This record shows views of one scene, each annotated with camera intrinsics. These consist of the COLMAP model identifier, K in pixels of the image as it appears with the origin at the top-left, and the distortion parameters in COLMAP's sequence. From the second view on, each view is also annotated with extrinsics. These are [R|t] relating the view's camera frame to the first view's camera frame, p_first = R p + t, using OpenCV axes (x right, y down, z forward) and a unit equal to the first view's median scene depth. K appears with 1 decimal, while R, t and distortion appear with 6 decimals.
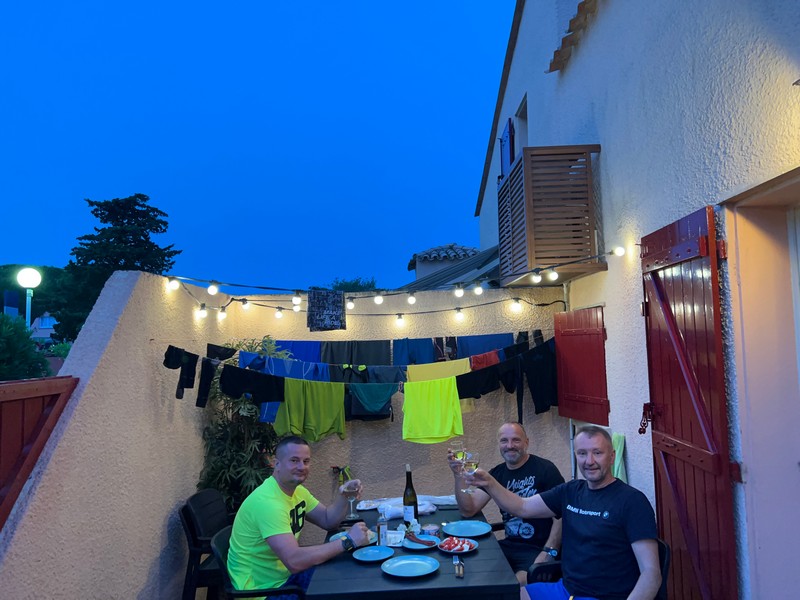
lens RADIAL K [[597.6, 0, 406.7], [0, 597.6, 298.3], [0, 0, 1]] dist [0.076275, -0.091051]
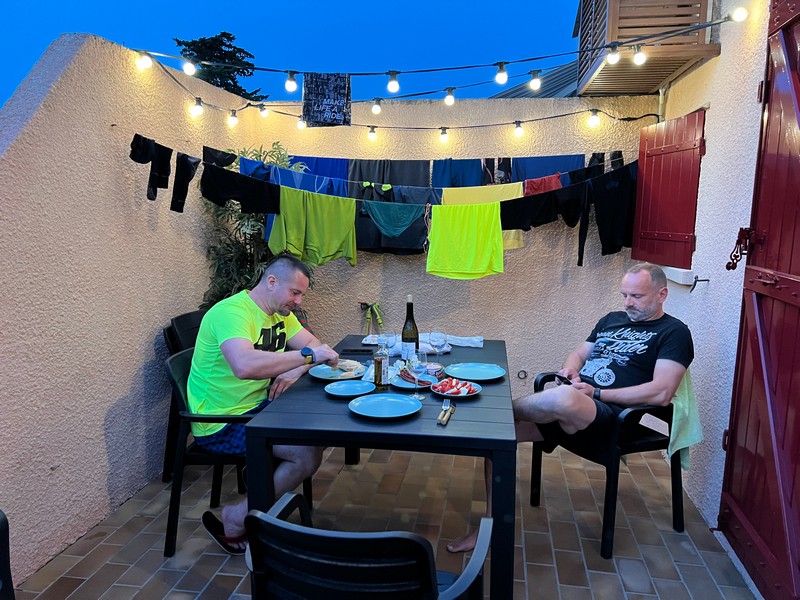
lens RADIAL K [[597.6, 0, 406.7], [0, 597.6, 298.3], [0, 0, 1]] dist [0.076275, -0.091051]
pose [[0.986387, 0.064353, -0.151326, 0.093845], [-0.029015, 0.973918, 0.225038, 0.083874], [0.161861, -0.217584, 0.962527, 0.182216]]
